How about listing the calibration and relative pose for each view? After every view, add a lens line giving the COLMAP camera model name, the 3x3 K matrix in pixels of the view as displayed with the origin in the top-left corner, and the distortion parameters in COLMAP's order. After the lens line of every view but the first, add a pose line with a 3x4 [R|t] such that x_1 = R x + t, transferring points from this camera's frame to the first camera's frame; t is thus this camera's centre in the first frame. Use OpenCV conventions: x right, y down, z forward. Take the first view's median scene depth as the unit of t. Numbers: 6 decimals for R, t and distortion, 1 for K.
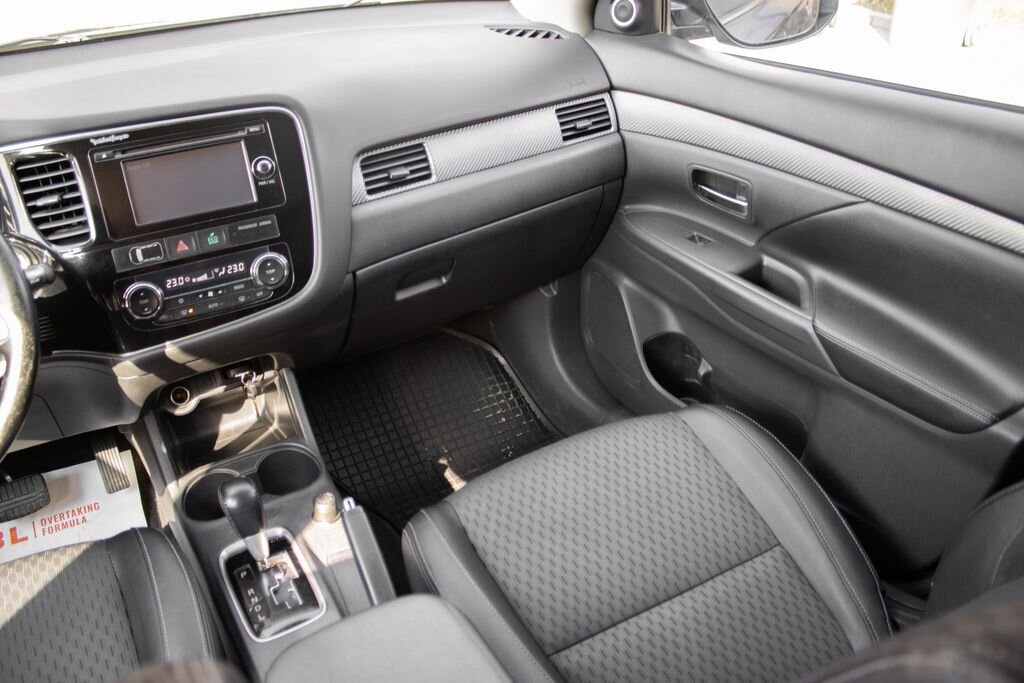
lens RADIAL K [[843.6, 0, 512.0], [0, 843.6, 341.5], [0, 0, 1]] dist [-0.169818, 0.155377]
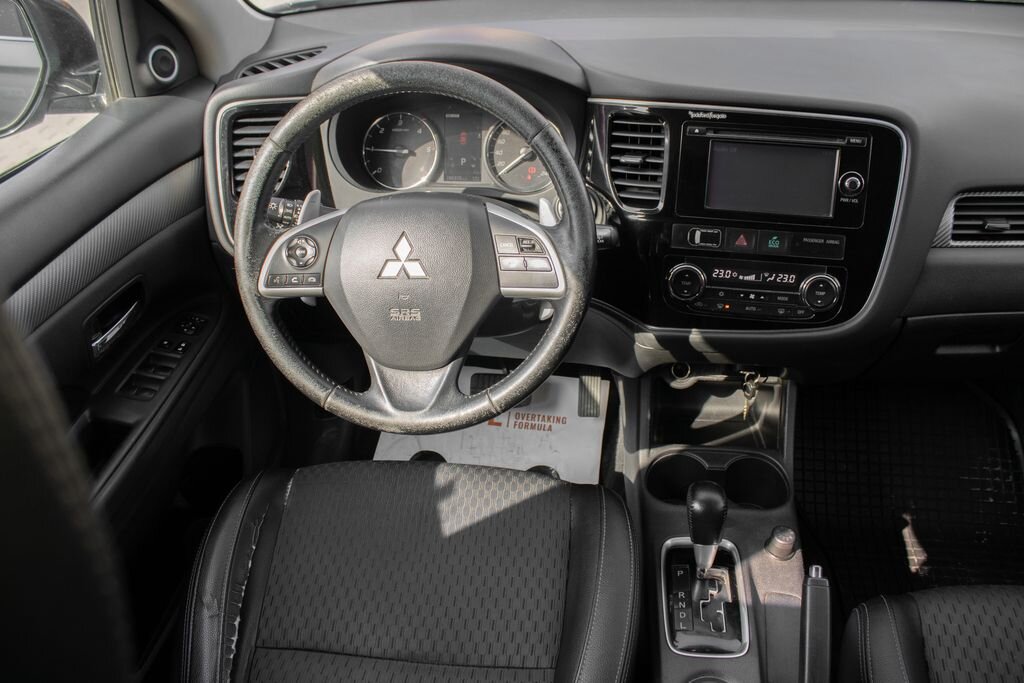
lens RADIAL K [[840.8, 0, 512.0], [0, 840.8, 341.5], [0, 0, 1]] dist [-0.176186, 0.157140]
pose [[0.801317, 0.348635, -0.486154, -0.102352], [-0.305787, 0.937154, 0.168038, -0.084059], [0.514185, 0.014008, 0.857565, 0.035762]]
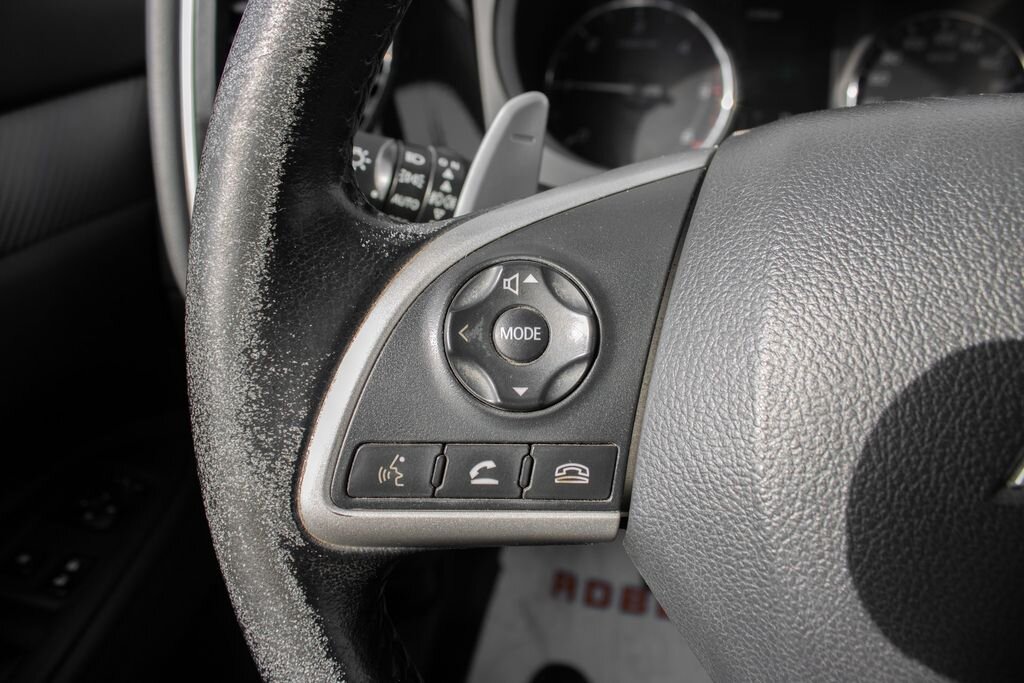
lens RADIAL K [[796.8, 0, 512.0], [0, 796.8, 341.5], [0, 0, 1]] dist [-0.148974, 0.089137]
pose [[0.793122, 0.326188, -0.514352, -0.641603], [-0.328576, 0.940218, 0.089601, 0.027276], [0.512830, 0.097939, 0.852885, 0.516282]]
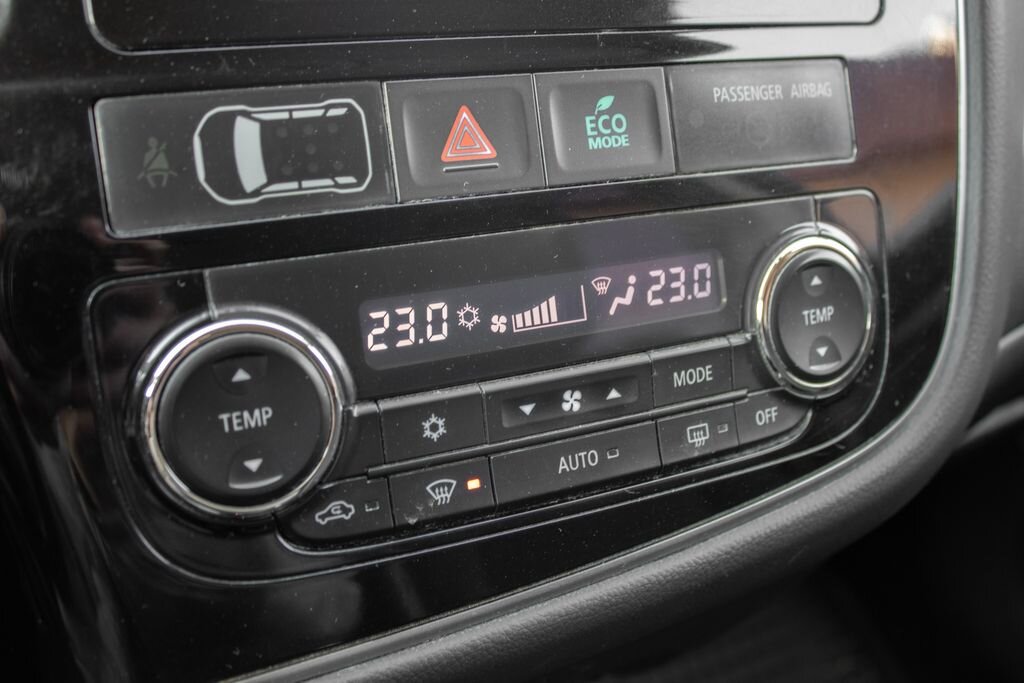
lens RADIAL K [[1188.9, 0, 512.0], [0, 1188.9, 341.5], [0, 0, 1]] dist [-0.087681, 0.005455]
pose [[0.995472, 0.068164, 0.066250, -0.395563], [-0.059924, 0.991053, -0.119258, -0.036994], [-0.073786, 0.114748, 0.990651, 0.717200]]
